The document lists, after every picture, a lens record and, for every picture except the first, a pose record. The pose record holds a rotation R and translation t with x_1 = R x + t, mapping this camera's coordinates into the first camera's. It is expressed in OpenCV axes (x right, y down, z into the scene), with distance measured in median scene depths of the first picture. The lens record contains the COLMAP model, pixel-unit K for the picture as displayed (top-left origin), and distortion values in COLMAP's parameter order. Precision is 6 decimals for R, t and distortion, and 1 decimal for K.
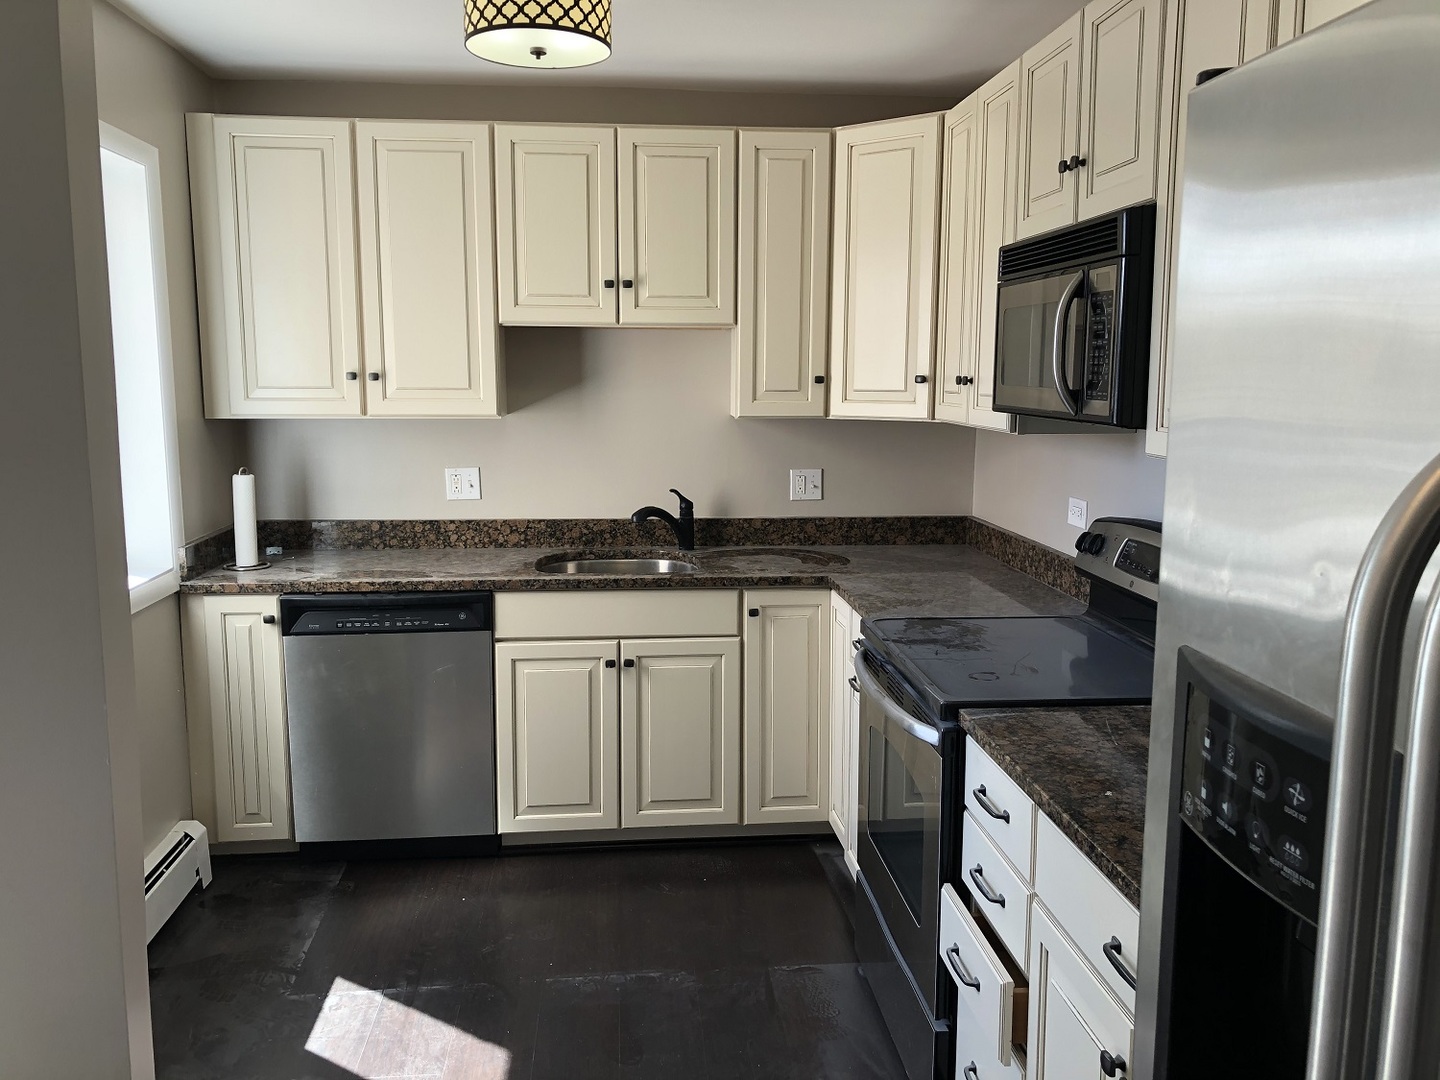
lens RADIAL K [[1179.0, 0, 719.8], [0, 1179.0, 523.6], [0, 0, 1]] dist [0.063283, -0.064304]
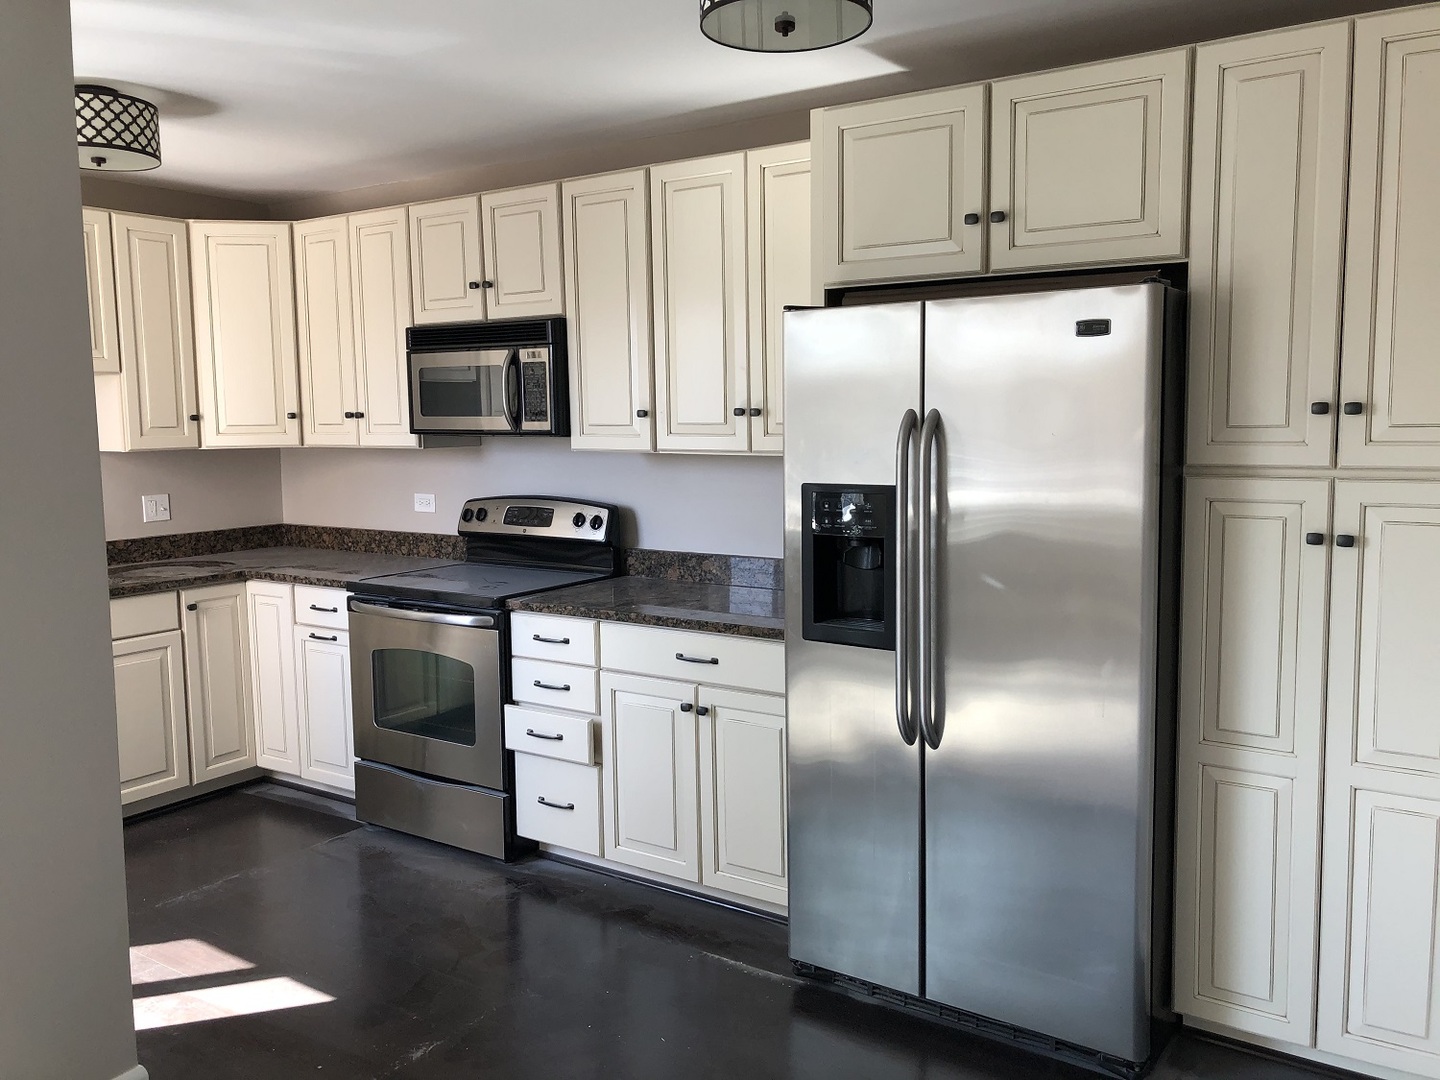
lens RADIAL K [[1179.0, 0, 719.8], [0, 1179.0, 523.6], [0, 0, 1]] dist [0.063283, -0.064304]
pose [[0.620352, -0.085678, 0.779630, -0.581870], [0.117767, 0.992922, 0.015410, 0.034614], [-0.775432, 0.082255, 0.626051, -0.201856]]
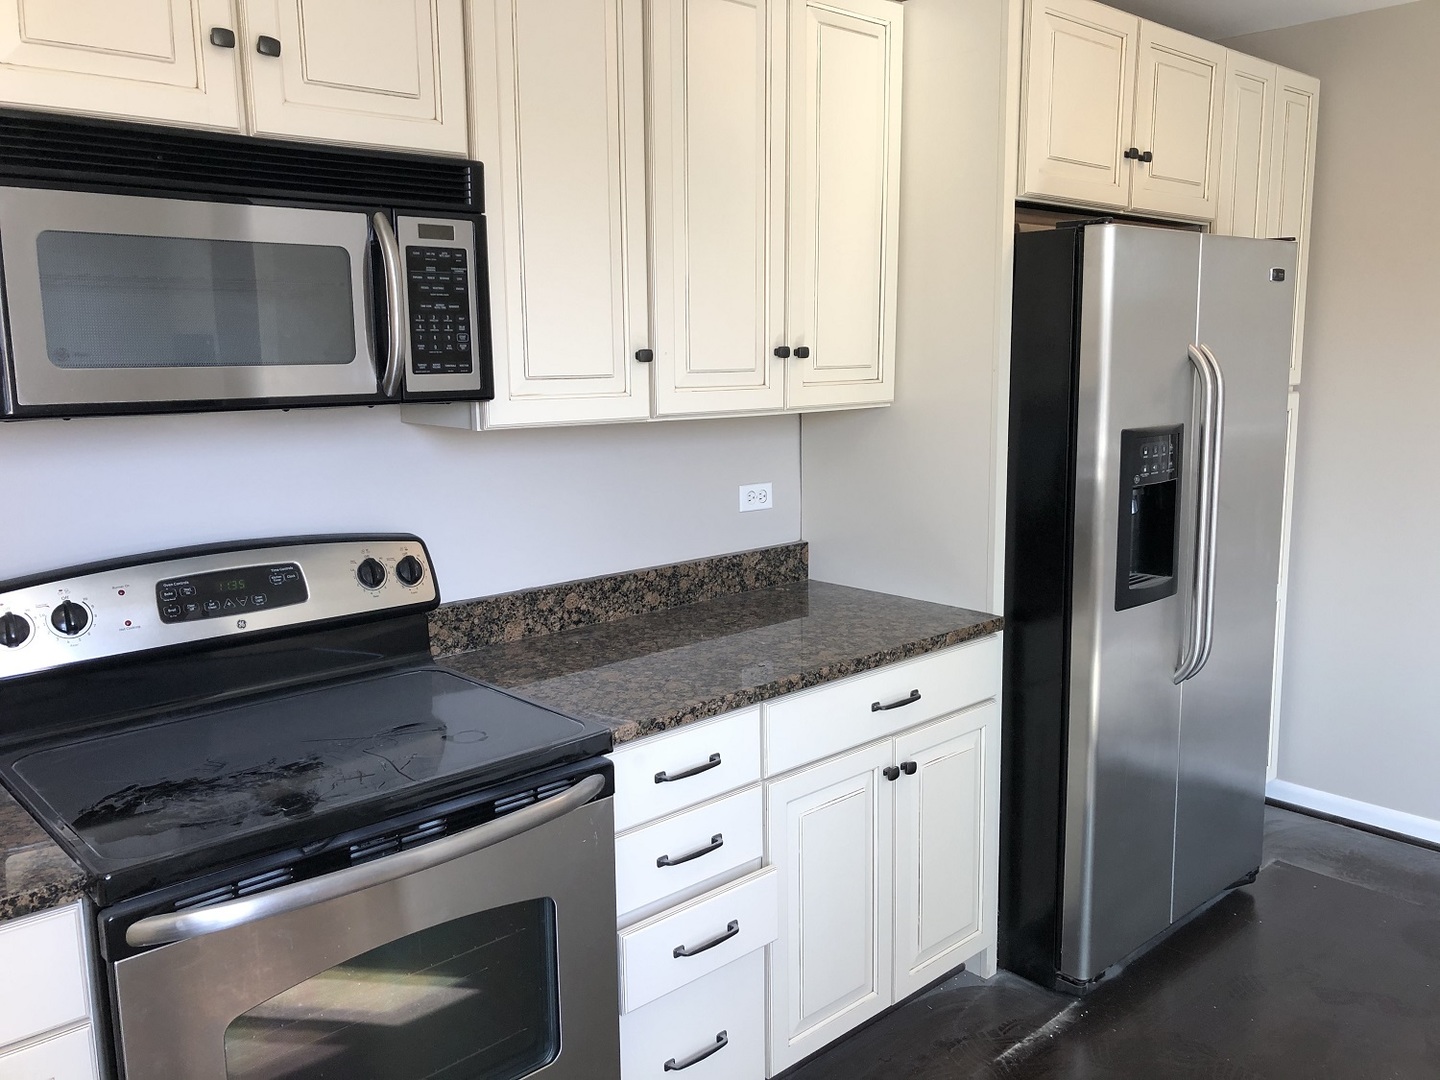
lens RADIAL K [[1179.0, 0, 719.8], [0, 1179.0, 523.6], [0, 0, 1]] dist [0.063283, -0.064304]
pose [[-0.619955, -0.106724, 0.777345, -0.310101], [0.118667, 0.966558, 0.227341, -0.108039], [-0.775612, 0.233186, -0.586558, 0.872974]]
